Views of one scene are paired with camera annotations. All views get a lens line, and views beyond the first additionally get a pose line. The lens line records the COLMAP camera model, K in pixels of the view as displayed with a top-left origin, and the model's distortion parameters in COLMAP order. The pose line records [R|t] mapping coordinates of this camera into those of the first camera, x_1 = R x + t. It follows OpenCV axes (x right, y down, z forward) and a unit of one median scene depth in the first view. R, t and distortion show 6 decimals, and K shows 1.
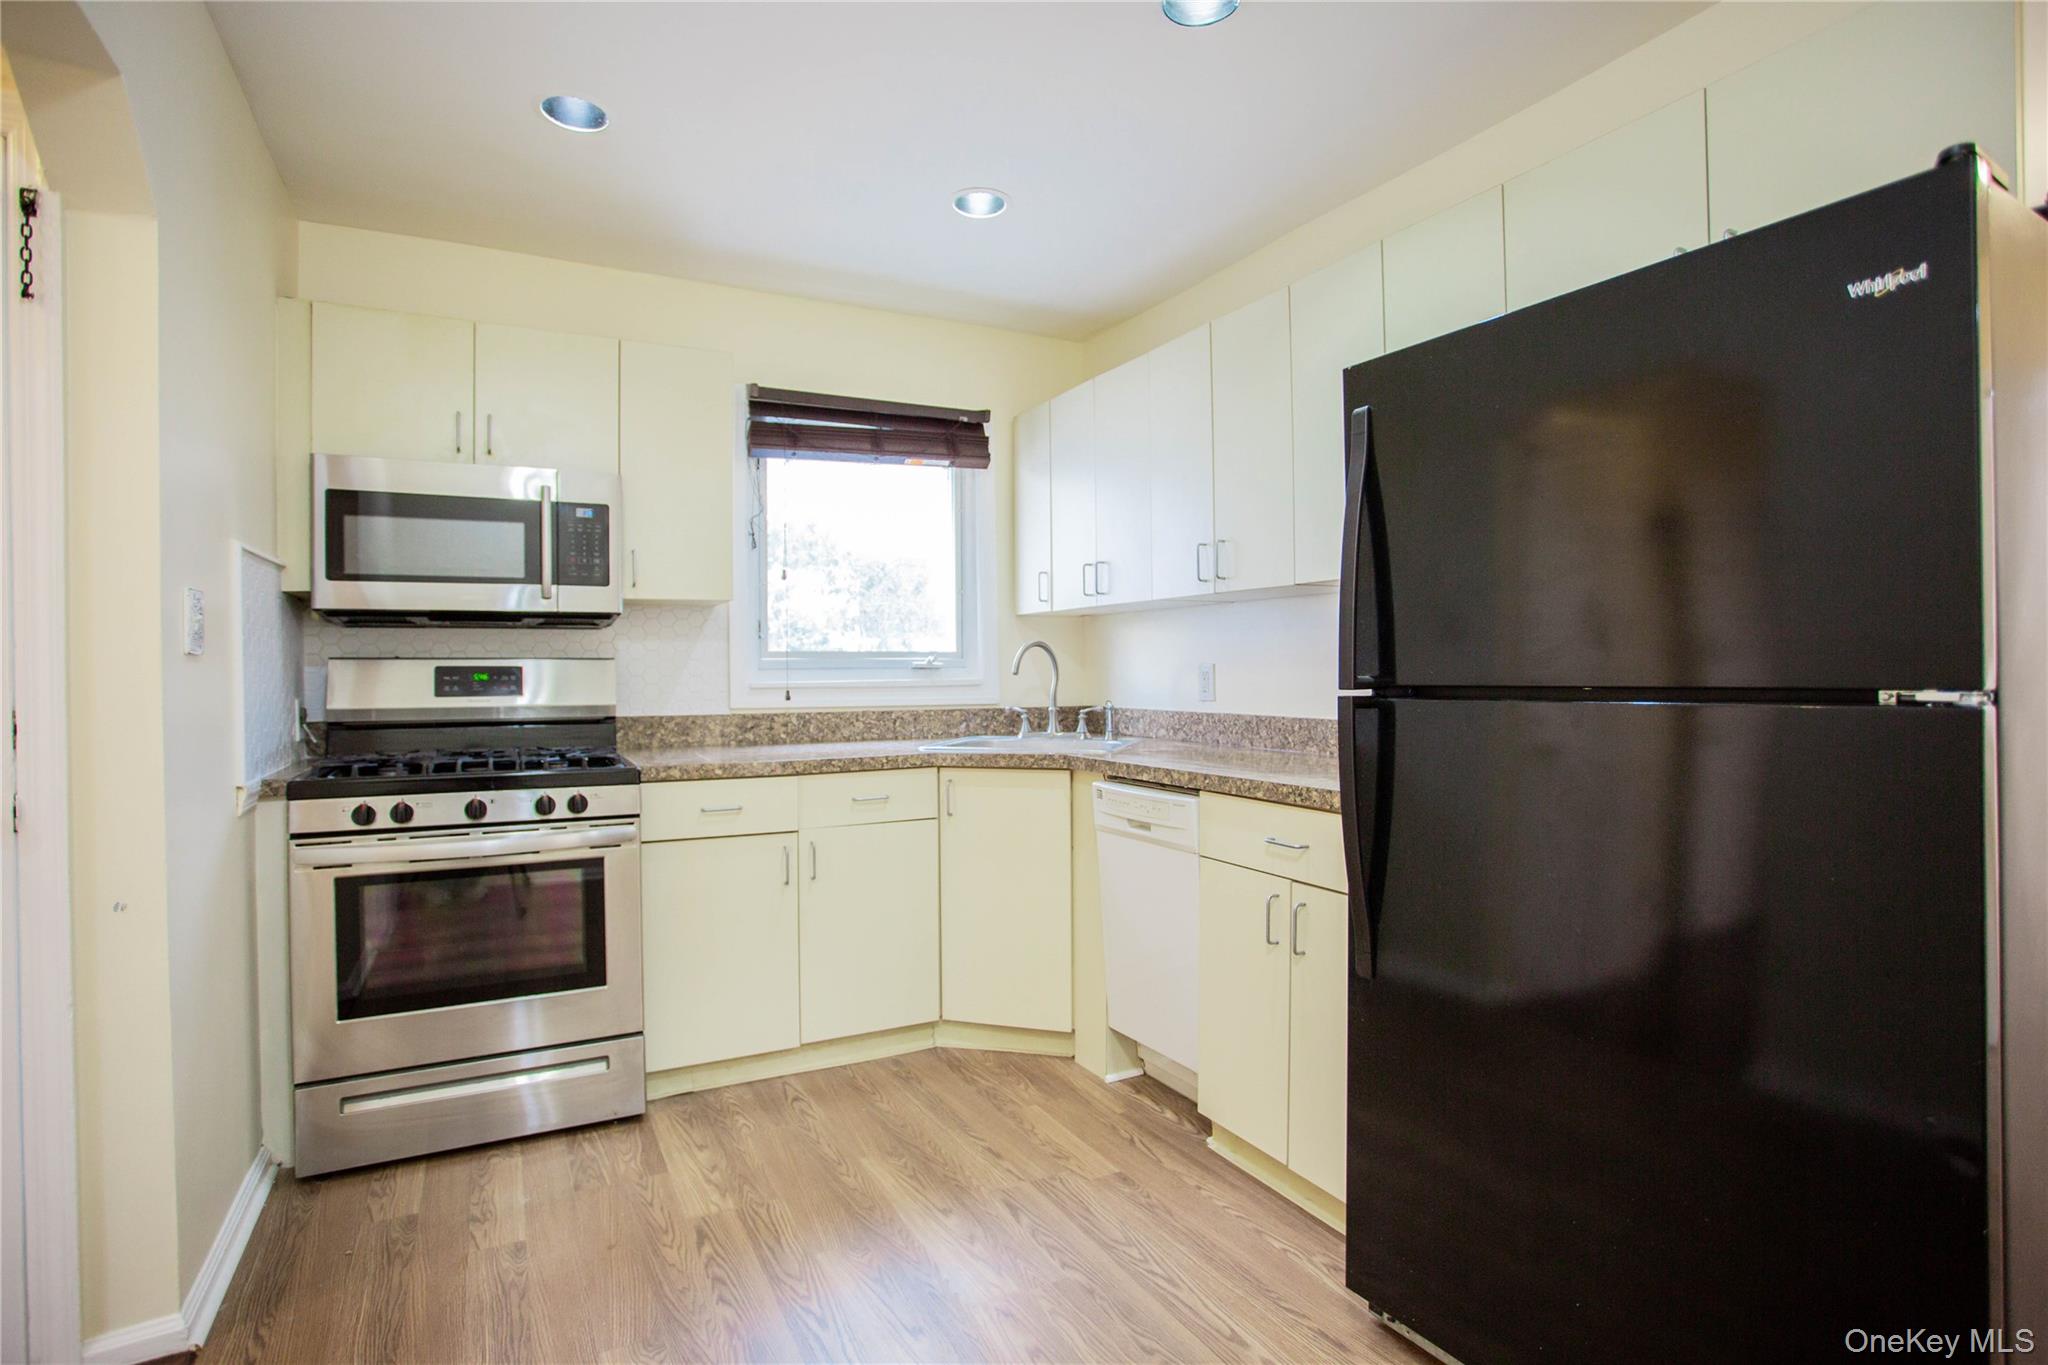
lens RADIAL K [[993.1, 0, 1021.3], [0, 993.1, 675.3], [0, 0, 1]] dist [-0.082067, 0.040810]
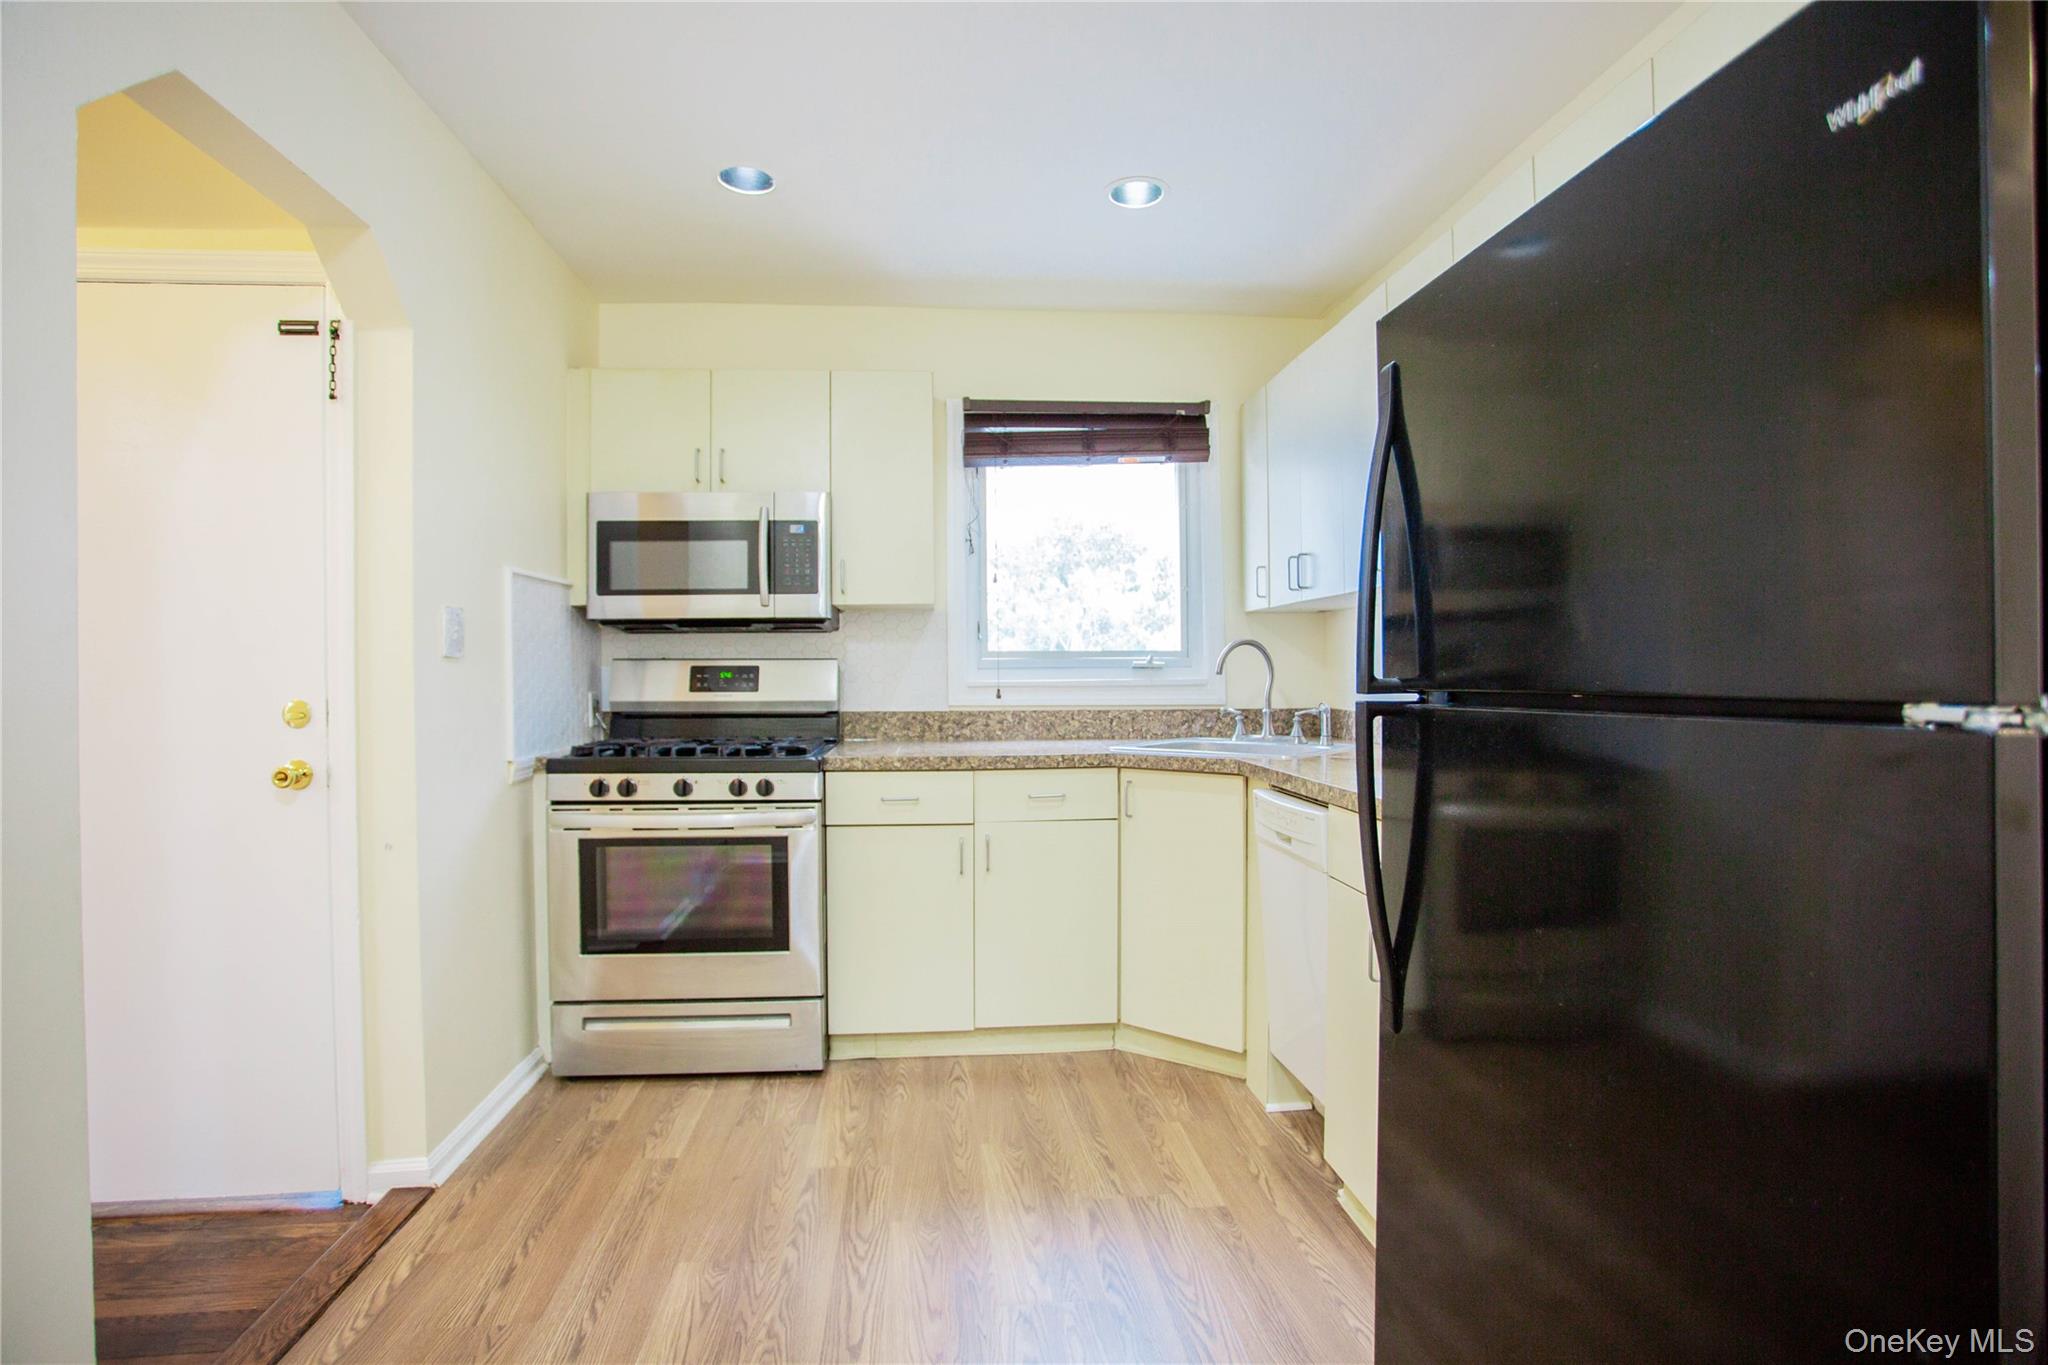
lens RADIAL K [[993.1, 0, 1021.3], [0, 993.1, 675.3], [0, 0, 1]] dist [-0.082067, 0.040810]
pose [[0.922470, 0.003513, -0.386053, 0.227680], [-0.002936, 0.999994, 0.002084, -0.001488], [0.386058, -0.000789, 0.922474, 0.053019]]
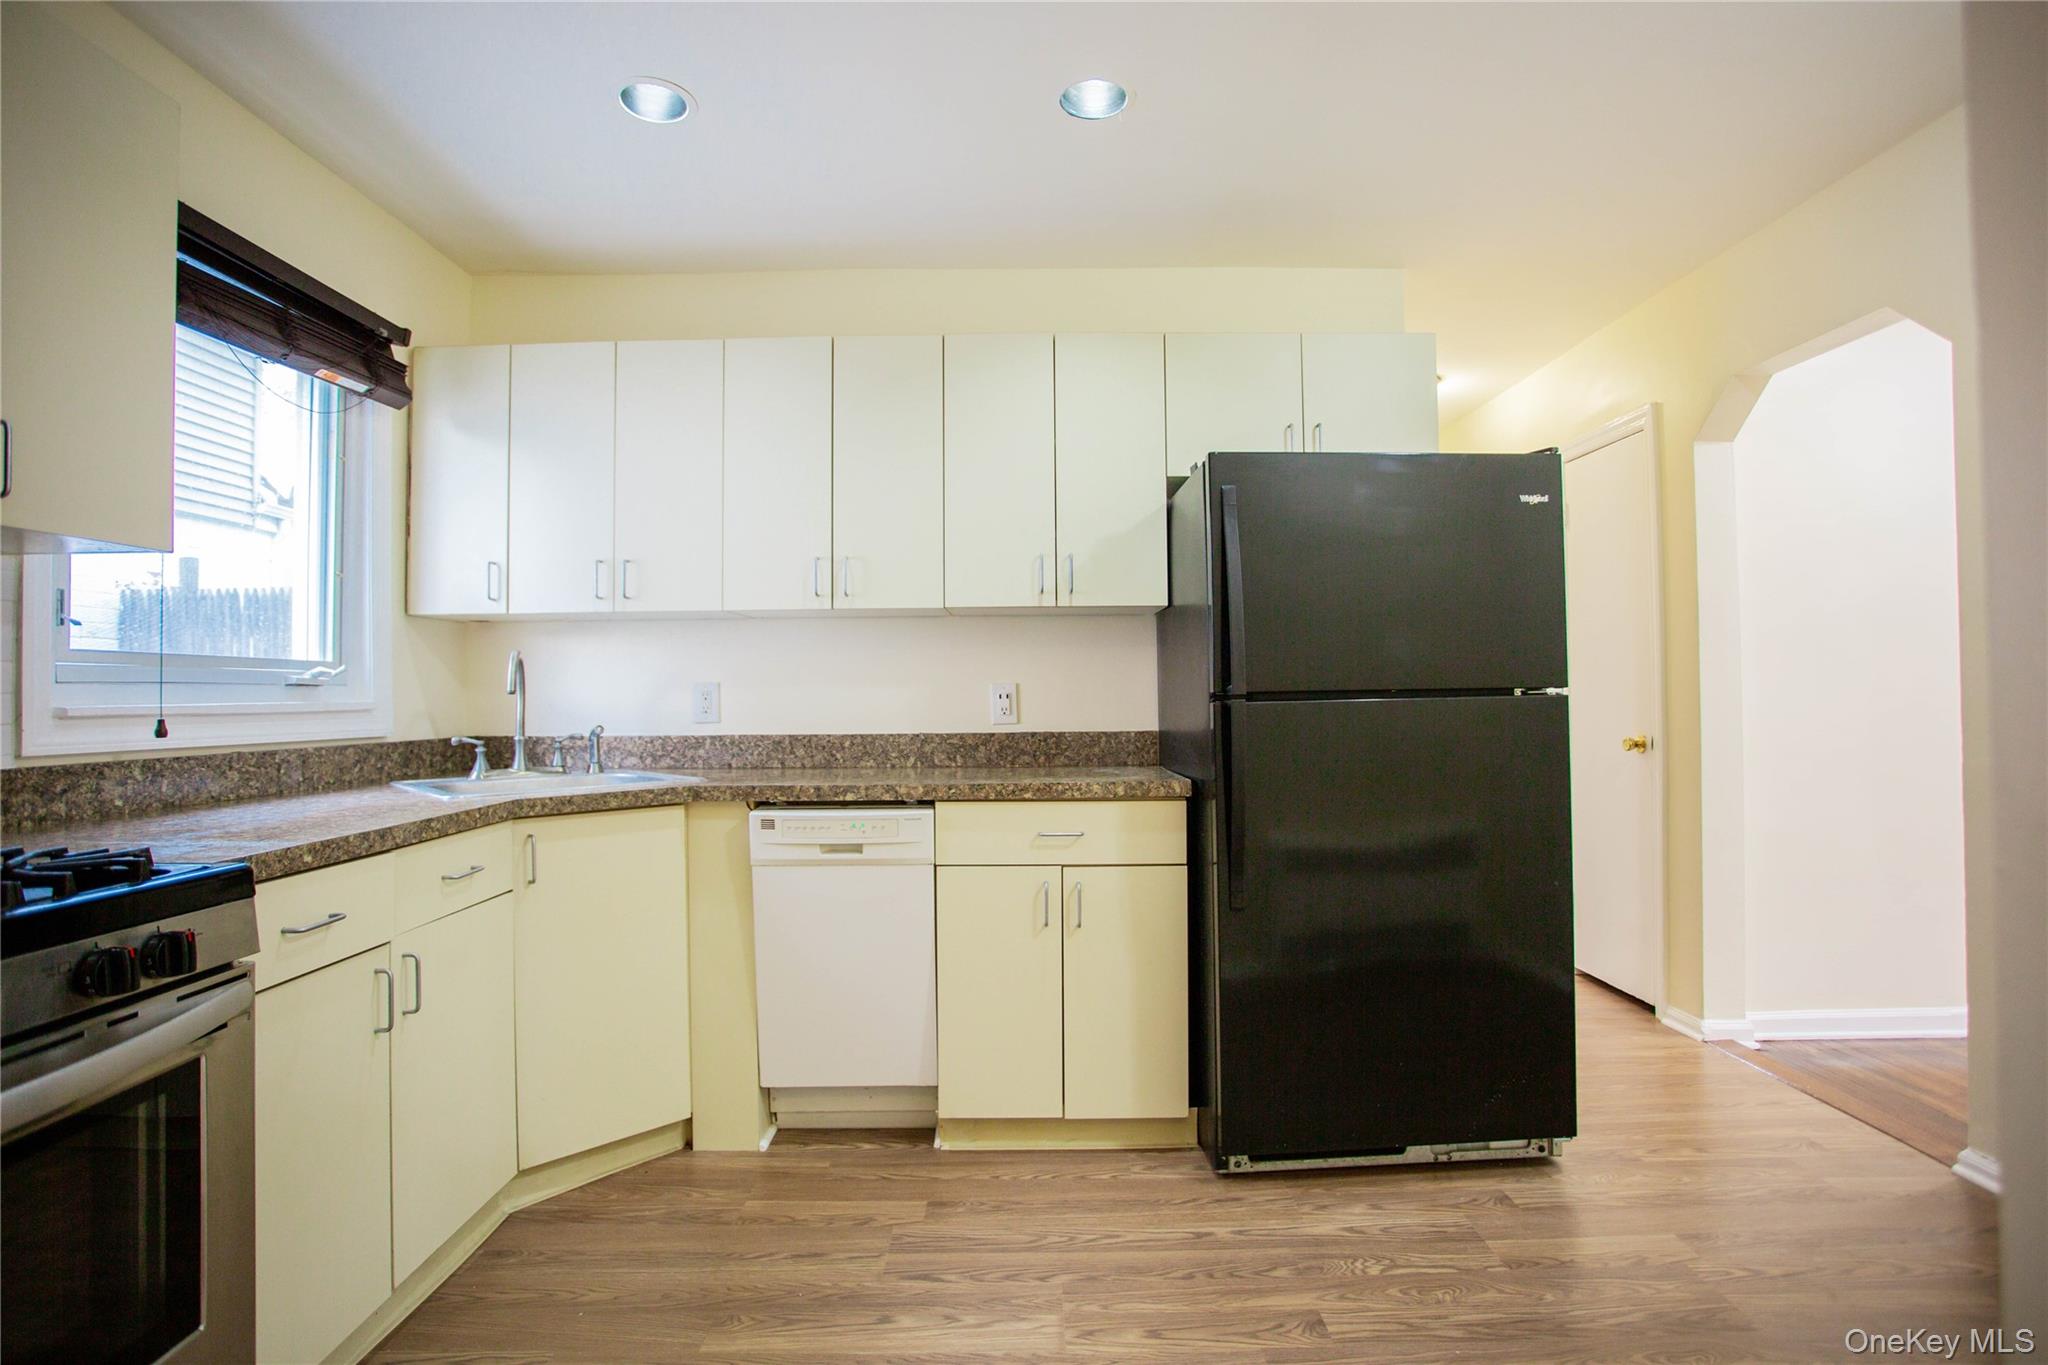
lens RADIAL K [[993.1, 0, 1021.3], [0, 993.1, 675.3], [0, 0, 1]] dist [-0.082067, 0.040810]
pose [[0.472007, 0.020140, 0.881365, -0.583037], [0.011591, 0.999511, -0.029047, 0.014003], [-0.881519, 0.023926, 0.471542, 0.368927]]
